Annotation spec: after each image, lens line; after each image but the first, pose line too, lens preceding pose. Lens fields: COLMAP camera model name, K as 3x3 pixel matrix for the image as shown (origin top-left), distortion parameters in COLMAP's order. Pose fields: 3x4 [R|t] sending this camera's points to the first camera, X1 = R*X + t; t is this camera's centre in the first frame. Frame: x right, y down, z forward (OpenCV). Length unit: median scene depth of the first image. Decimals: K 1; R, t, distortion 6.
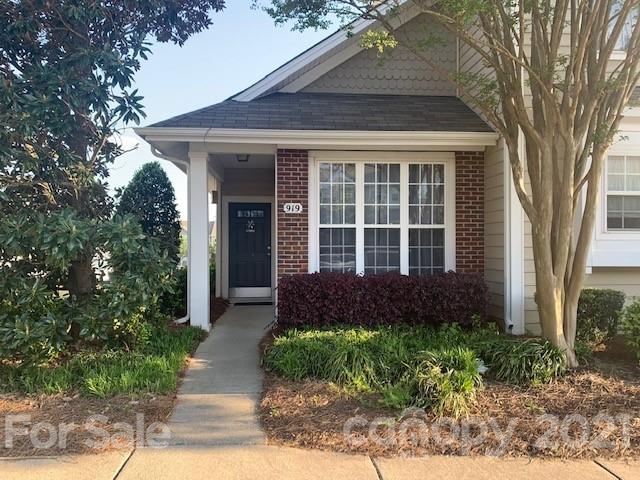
lens RADIAL K [[485.8, 0, 320.0], [0, 485.8, 240.0], [0, 0, 1]] dist [0.038963, -0.050588]
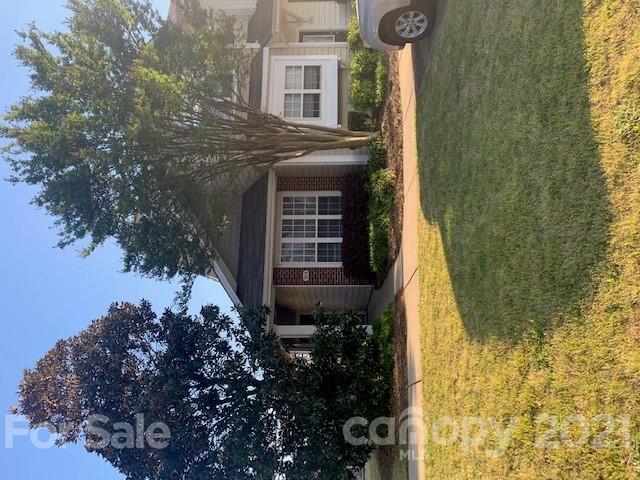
lens RADIAL K [[485.8, 0, 320.0], [0, 485.8, 240.0], [0, 0, 1]] dist [0.038963, -0.050588]
pose [[0.006031, -0.966090, 0.258135, -0.475773], [0.999801, 0.000916, -0.019928, 0.025088], [0.019016, 0.258204, 0.965903, -0.920467]]
